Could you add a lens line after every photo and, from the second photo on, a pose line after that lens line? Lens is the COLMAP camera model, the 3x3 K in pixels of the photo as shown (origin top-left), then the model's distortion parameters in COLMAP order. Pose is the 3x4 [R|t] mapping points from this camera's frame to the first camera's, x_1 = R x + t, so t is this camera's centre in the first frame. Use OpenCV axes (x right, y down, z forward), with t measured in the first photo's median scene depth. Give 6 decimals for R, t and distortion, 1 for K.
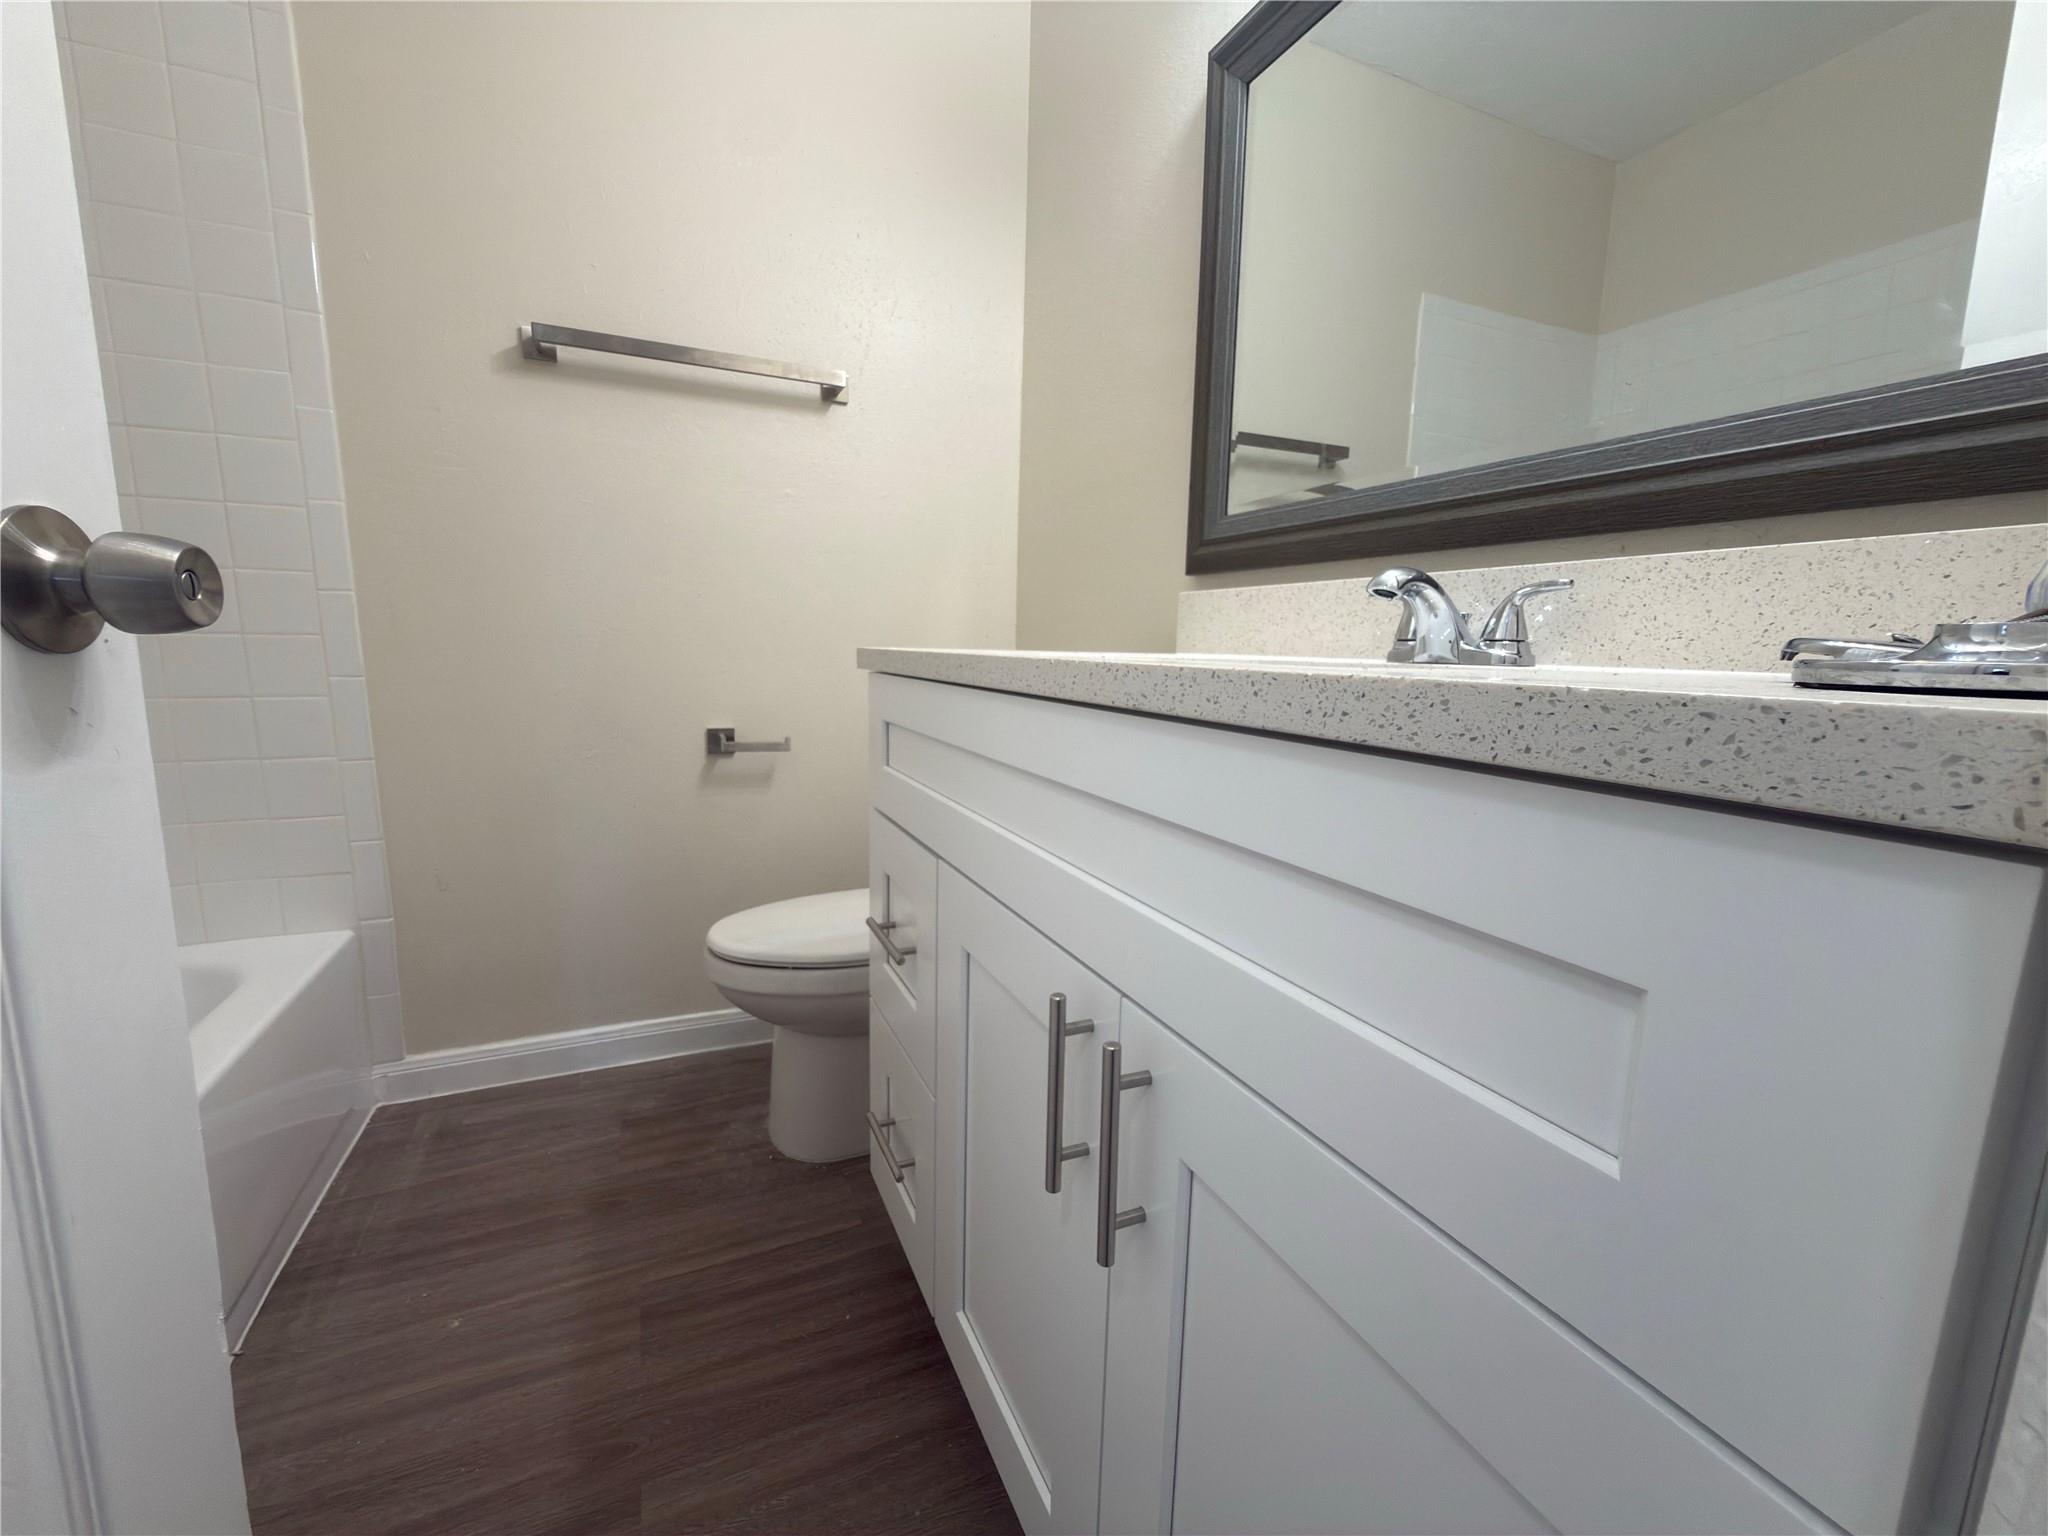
lens RADIAL K [[827.9, 0, 1074.8], [0, 827.9, 716.3], [0, 0, 1]] dist [0.001410, -0.000003]
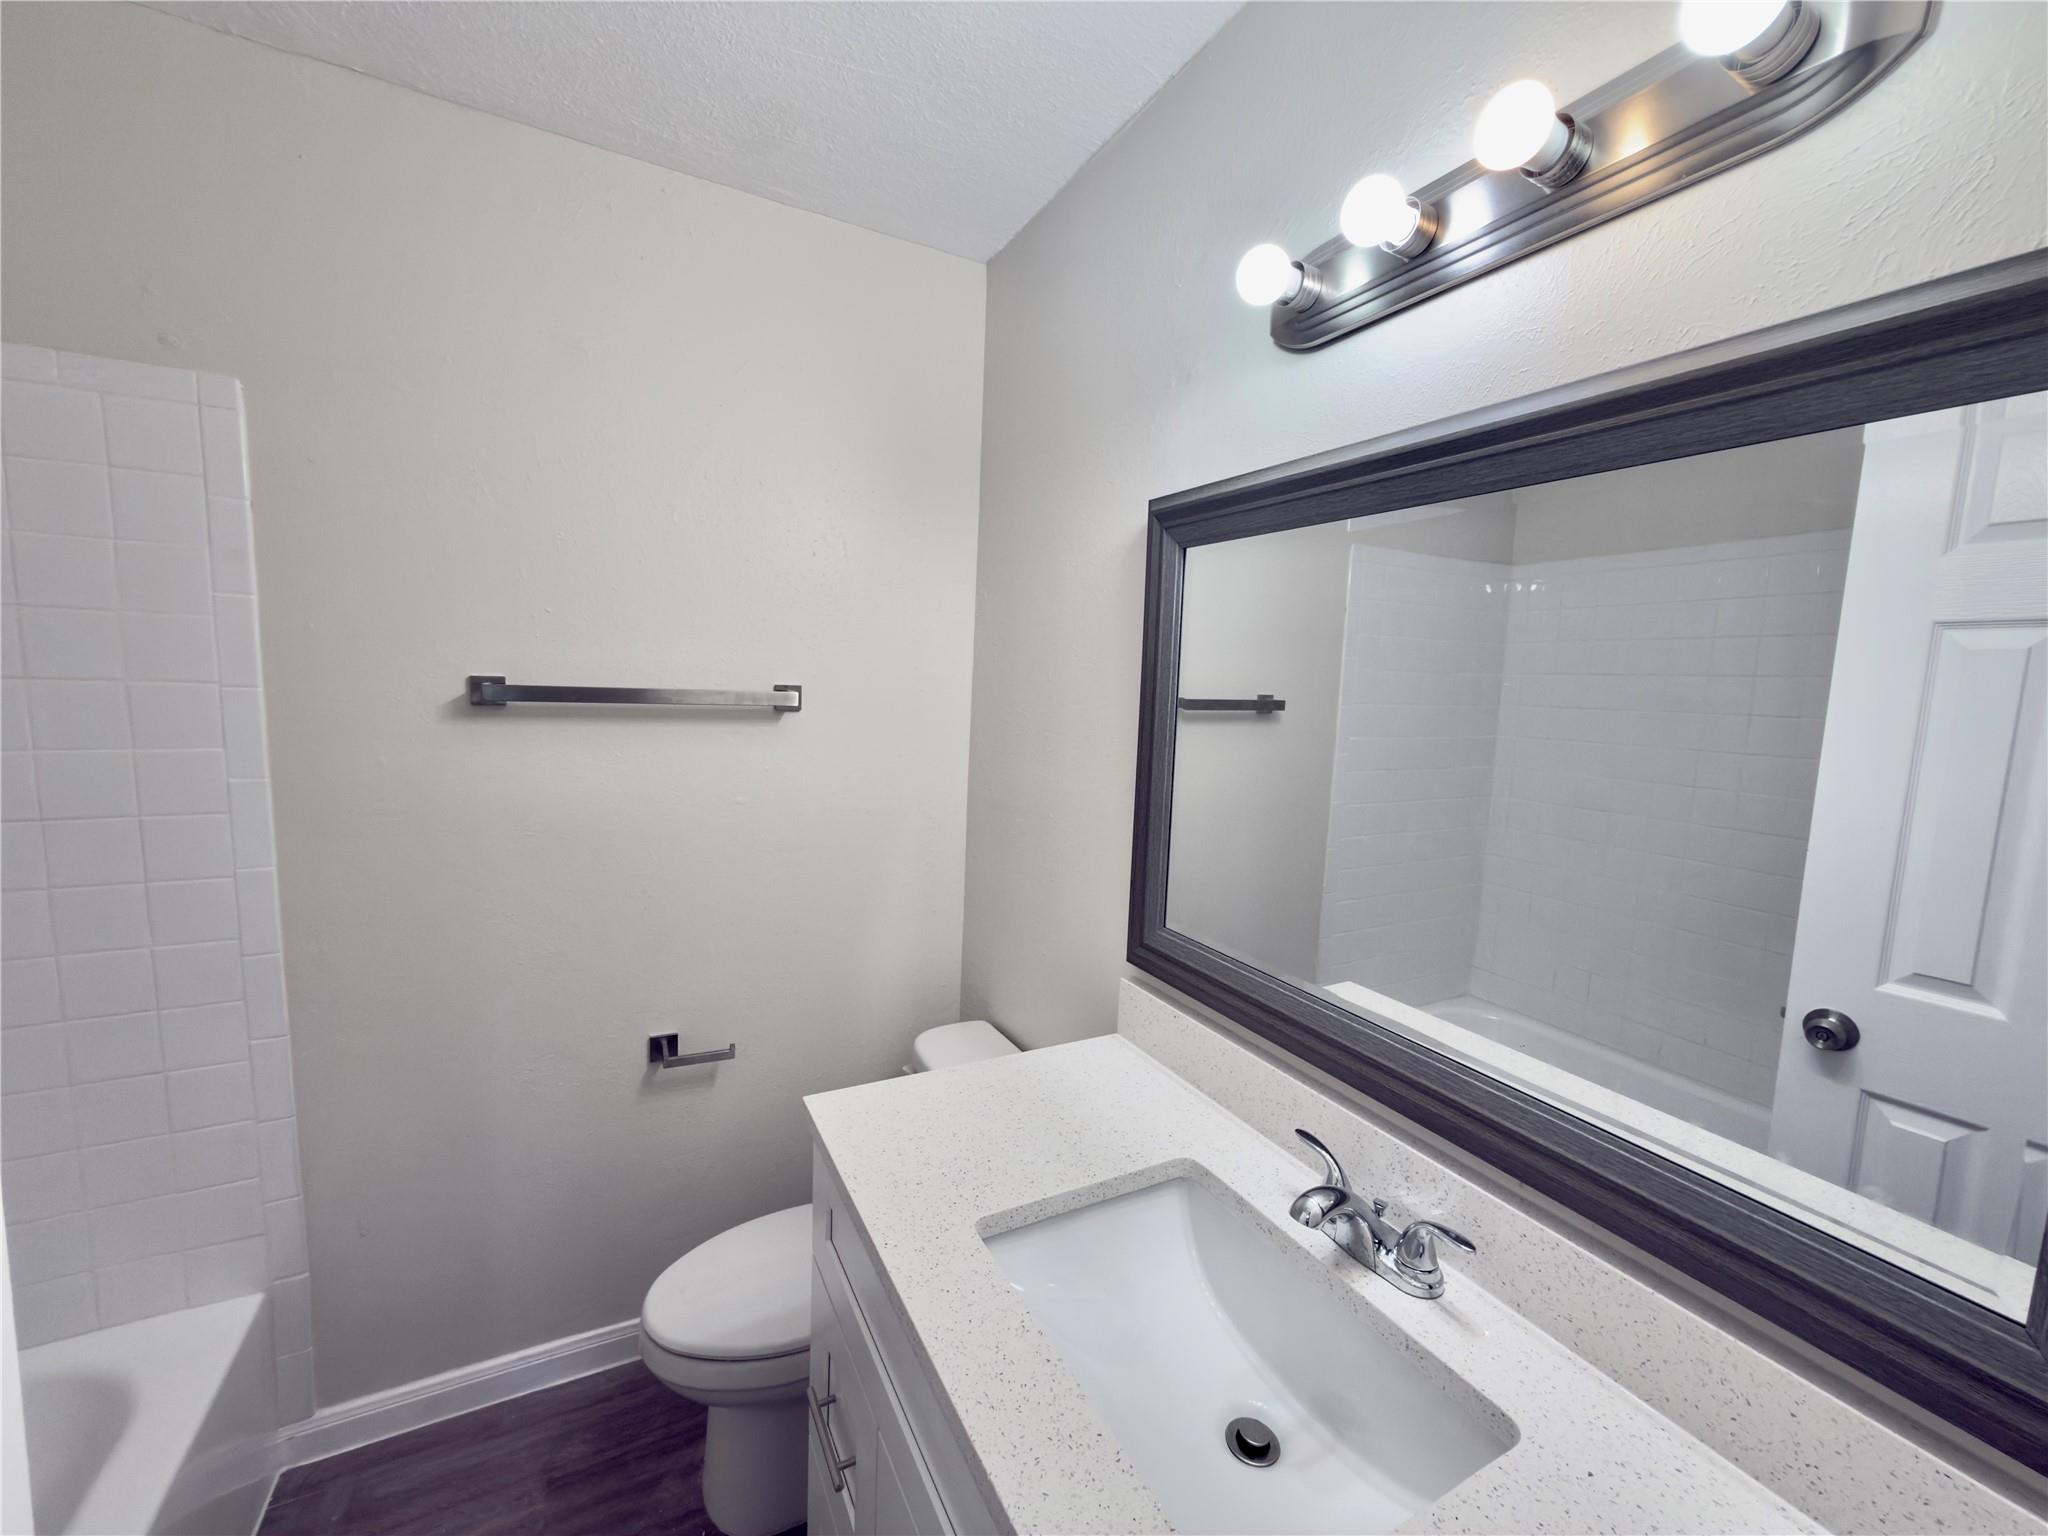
lens RADIAL K [[827.9, 0, 1080.1], [0, 827.9, 774.0], [0, 0, 1]] dist [0.001410, -0.000003]
pose [[0.997803, 0.007837, 0.065785, 0.003147], [-0.005255, 0.999212, -0.039332, -0.305653], [-0.066041, 0.038900, 0.997058, -0.041152]]
